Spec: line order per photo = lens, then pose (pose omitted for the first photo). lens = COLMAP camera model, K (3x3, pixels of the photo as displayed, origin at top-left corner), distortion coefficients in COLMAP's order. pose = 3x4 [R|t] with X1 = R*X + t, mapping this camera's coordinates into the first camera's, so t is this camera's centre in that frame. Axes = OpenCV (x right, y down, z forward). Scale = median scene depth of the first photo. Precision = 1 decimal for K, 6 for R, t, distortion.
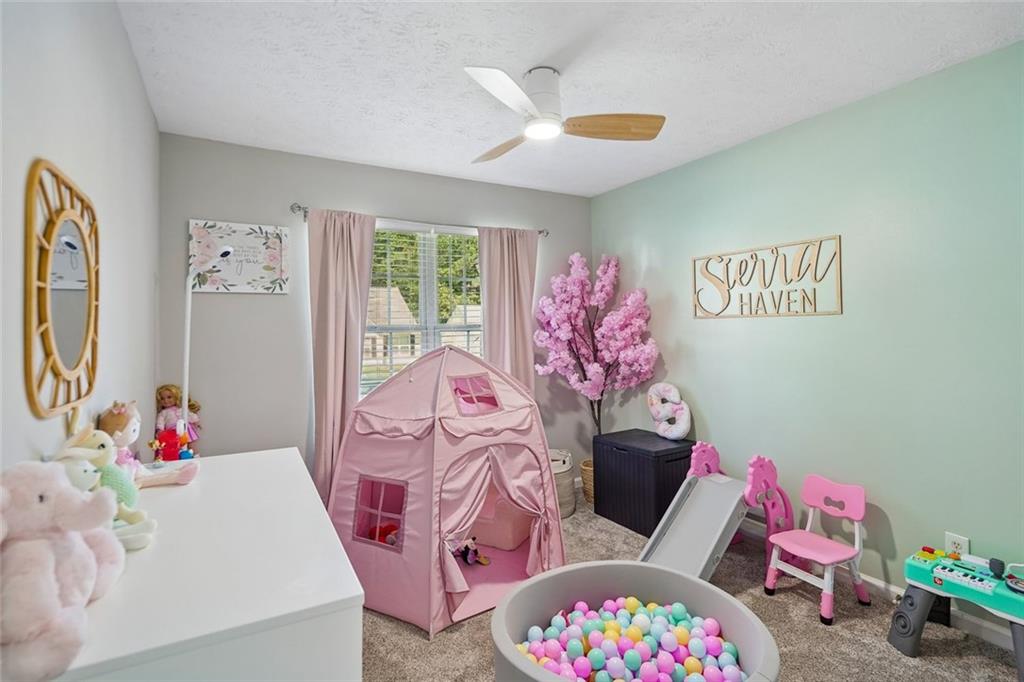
lens RADIAL K [[493.5, 0, 511.4], [0, 493.5, 360.3], [0, 0, 1]] dist [-0.001512, 0.000946]
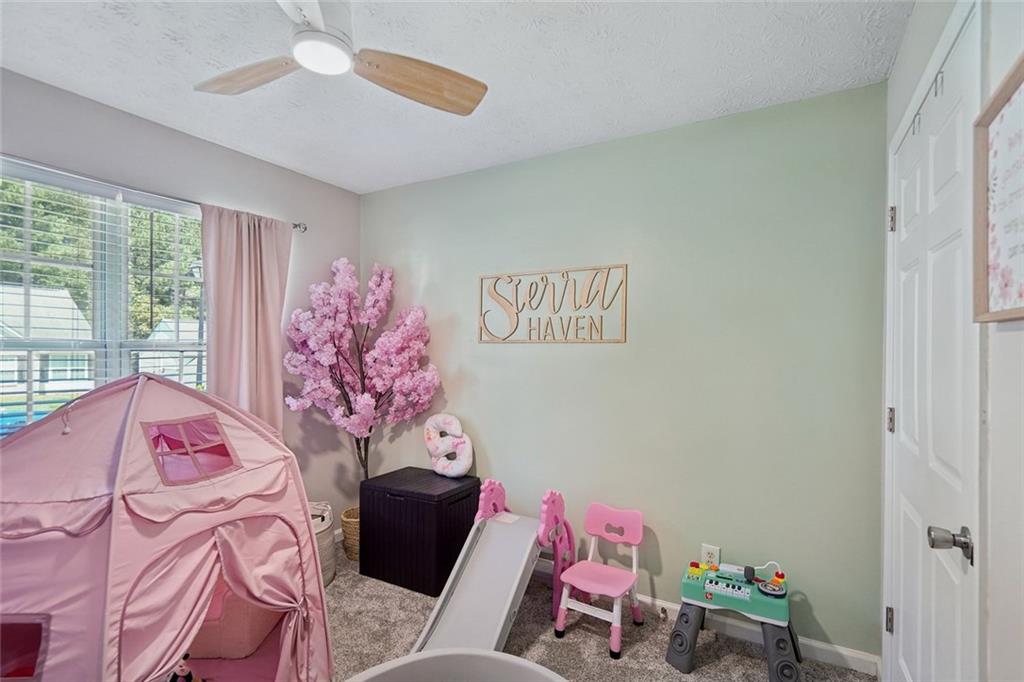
lens RADIAL K [[493.5, 0, 511.4], [0, 493.5, 360.3], [0, 0, 1]] dist [-0.001512, 0.000946]
pose [[0.874915, 0.011989, 0.484128, -0.020605], [0.011282, 0.998918, -0.045126, -0.012024], [-0.484145, 0.044943, 0.873833, 0.200570]]
